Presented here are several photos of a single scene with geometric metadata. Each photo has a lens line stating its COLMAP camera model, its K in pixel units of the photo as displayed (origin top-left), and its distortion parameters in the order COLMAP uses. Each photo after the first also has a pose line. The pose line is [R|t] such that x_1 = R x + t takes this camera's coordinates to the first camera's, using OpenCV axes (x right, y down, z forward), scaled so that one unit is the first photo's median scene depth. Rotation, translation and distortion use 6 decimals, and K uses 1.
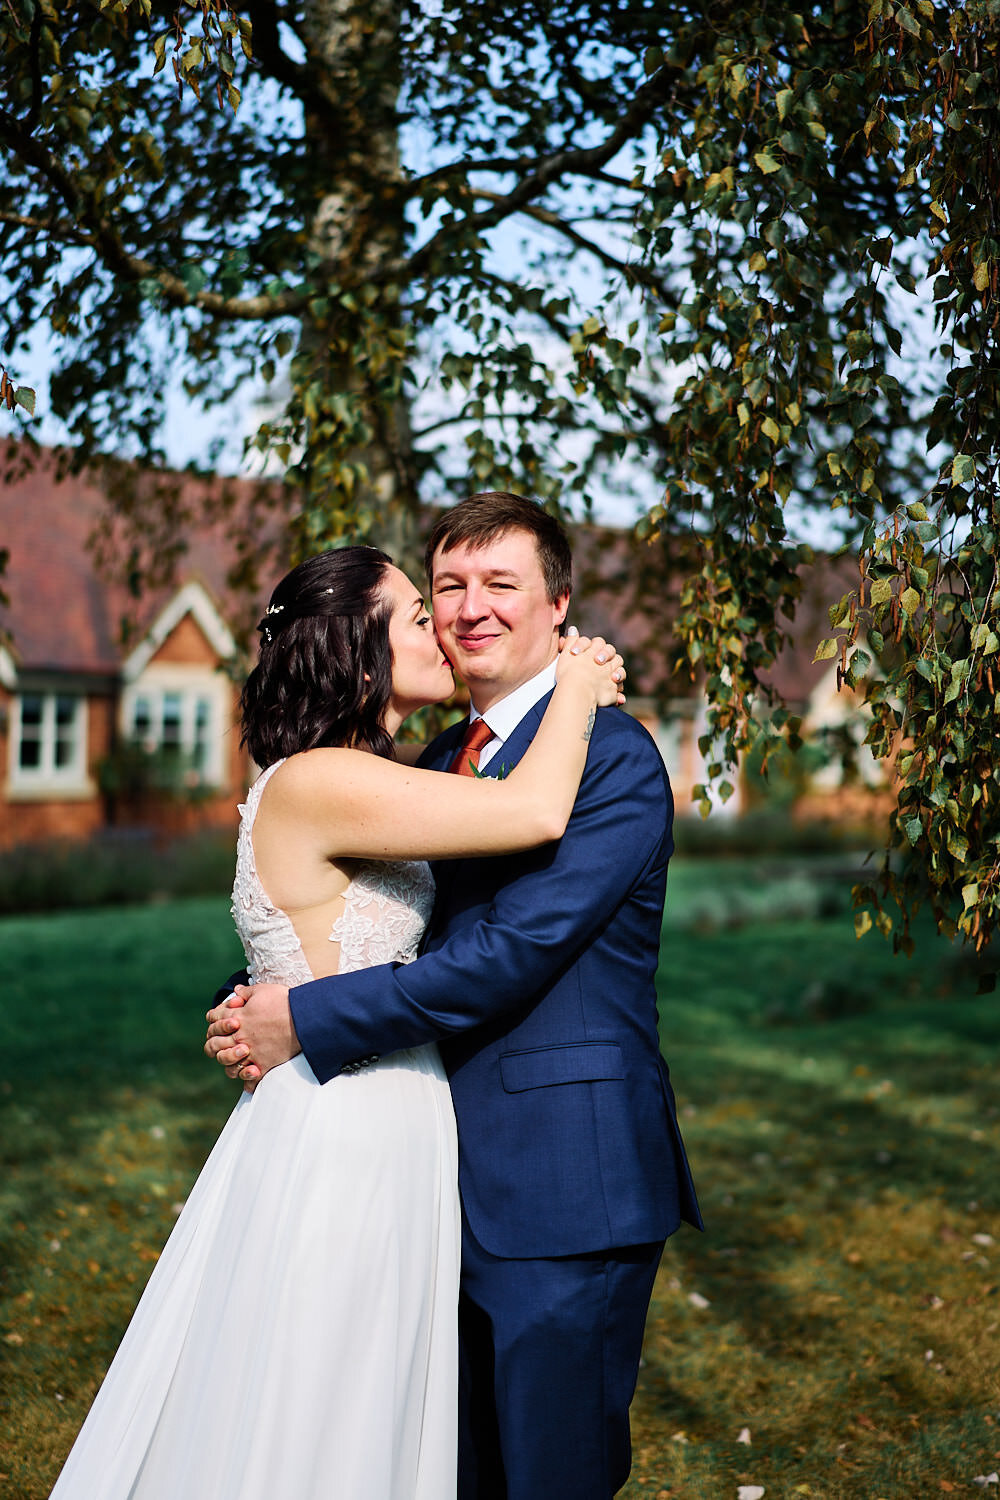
lens RADIAL K [[2338.7, 0, 499.9], [0, 2338.7, 783.3], [0, 0, 1]] dist [0.152279, -1.046088]
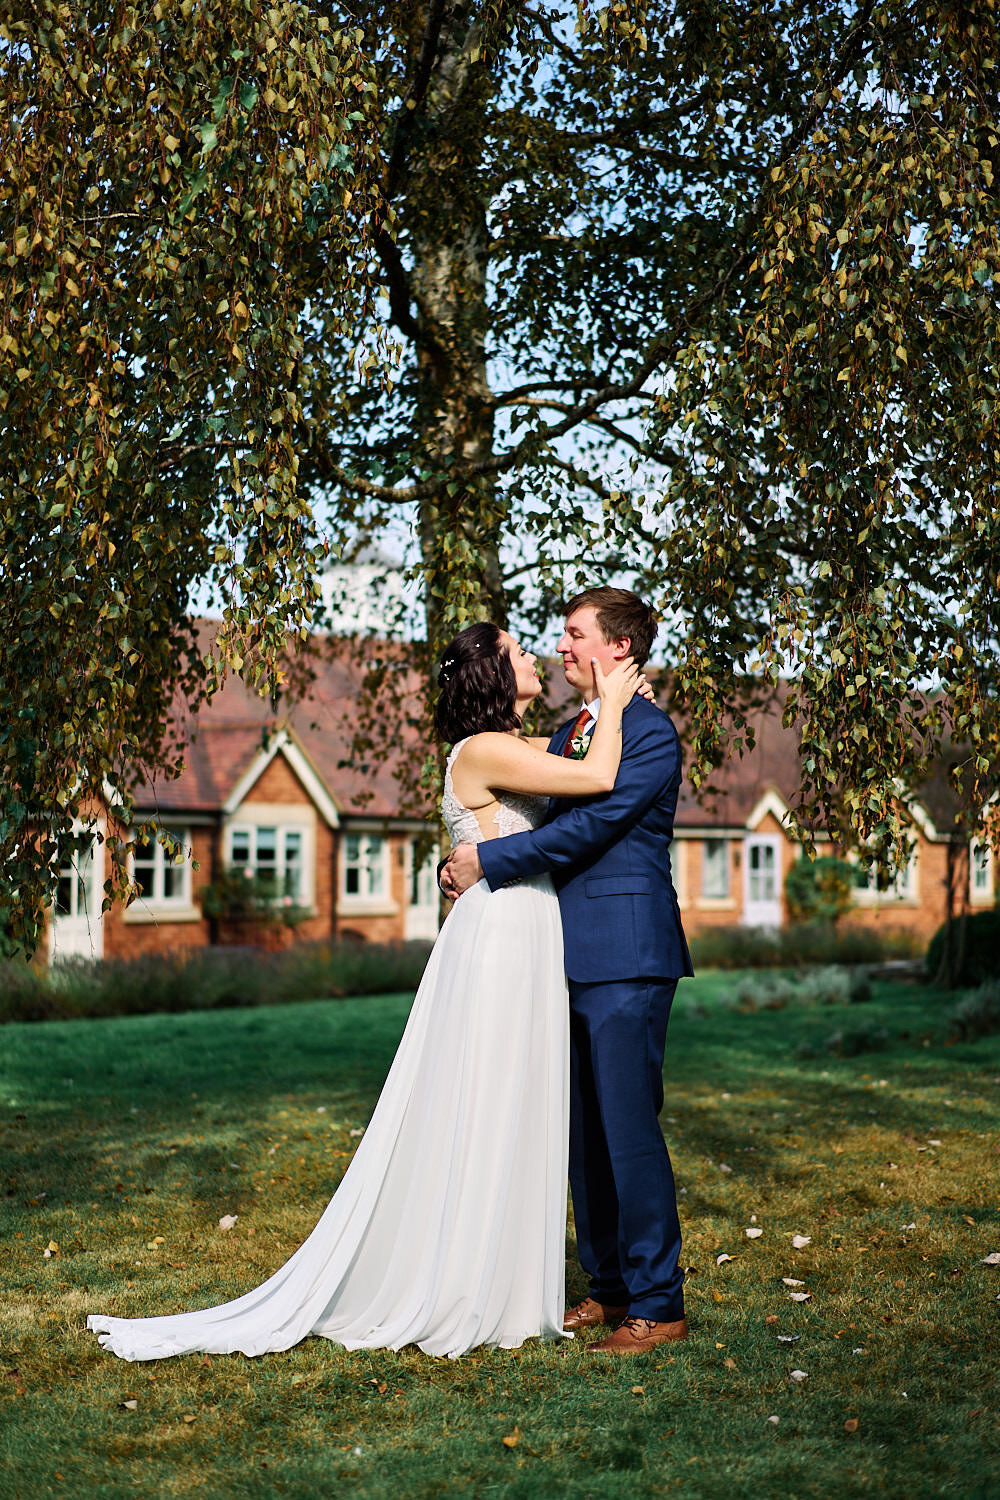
lens RADIAL K [[2351.8, 0, 500.0], [0, 2351.8, 750.0], [0, 0, 1]] dist [0.119462, -0.816003]
pose [[0.999270, -0.031283, -0.021910, -0.011076], [0.029375, 0.996152, -0.082569, 0.070105], [0.024409, 0.081865, 0.996344, -0.386319]]
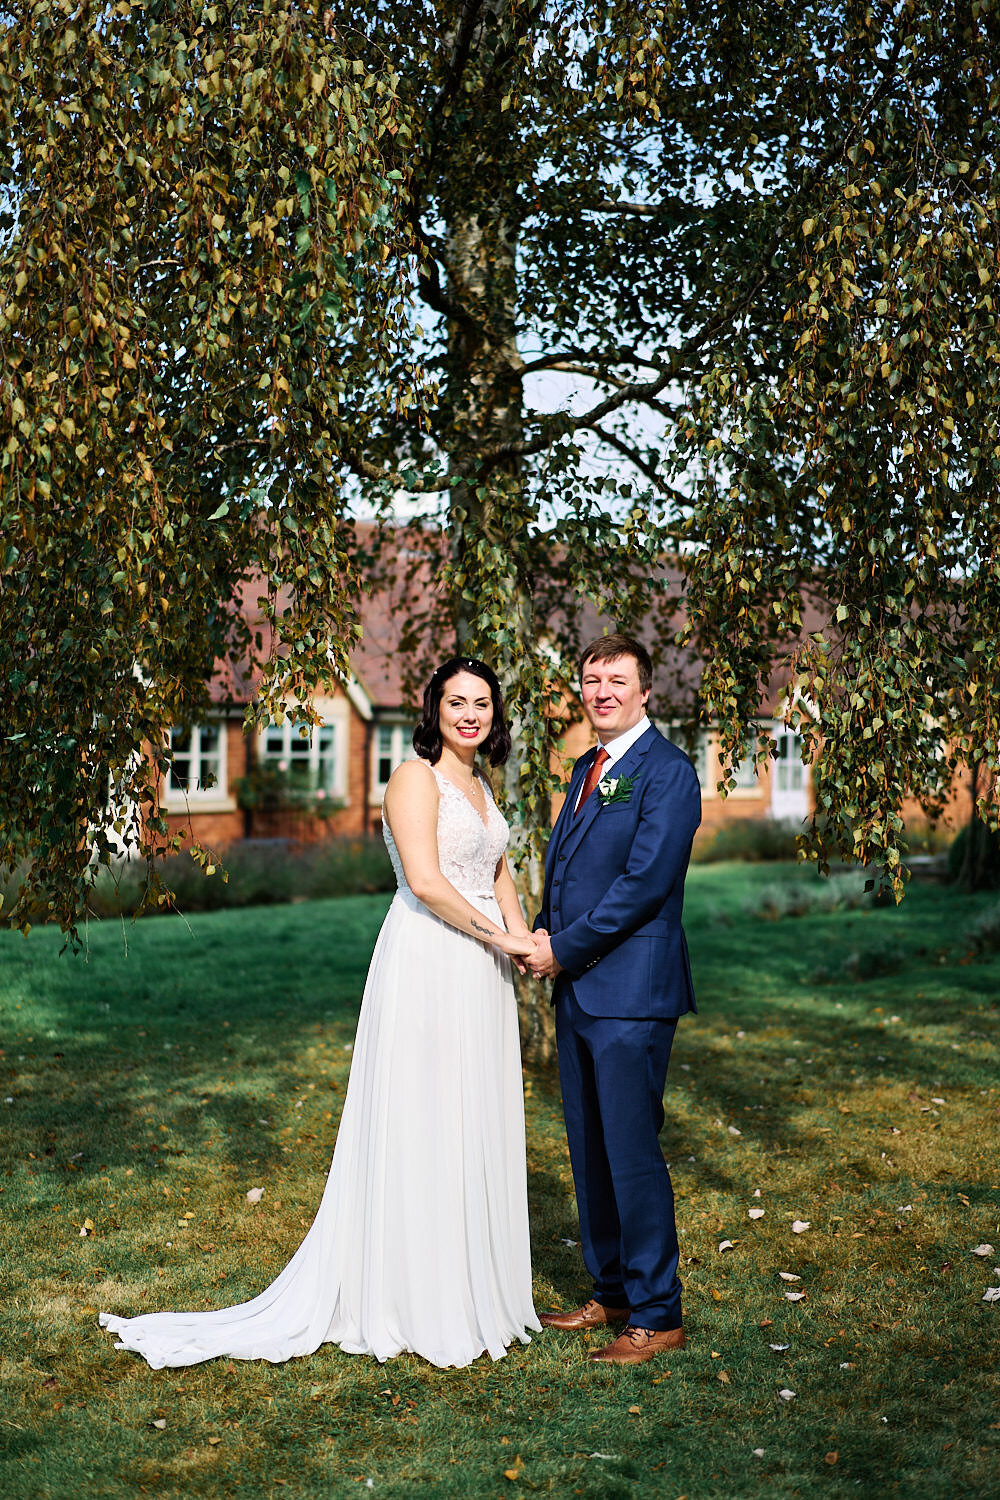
lens RADIAL K [[2338.7, 0, 499.9], [0, 2338.7, 783.3], [0, 0, 1]] dist [0.152279, -1.046088]
pose [[0.999135, -0.015368, -0.038649, -0.002151], [0.015077, 0.999856, -0.007826, 0.008607], [0.038764, 0.007236, 0.999222, -0.418853]]
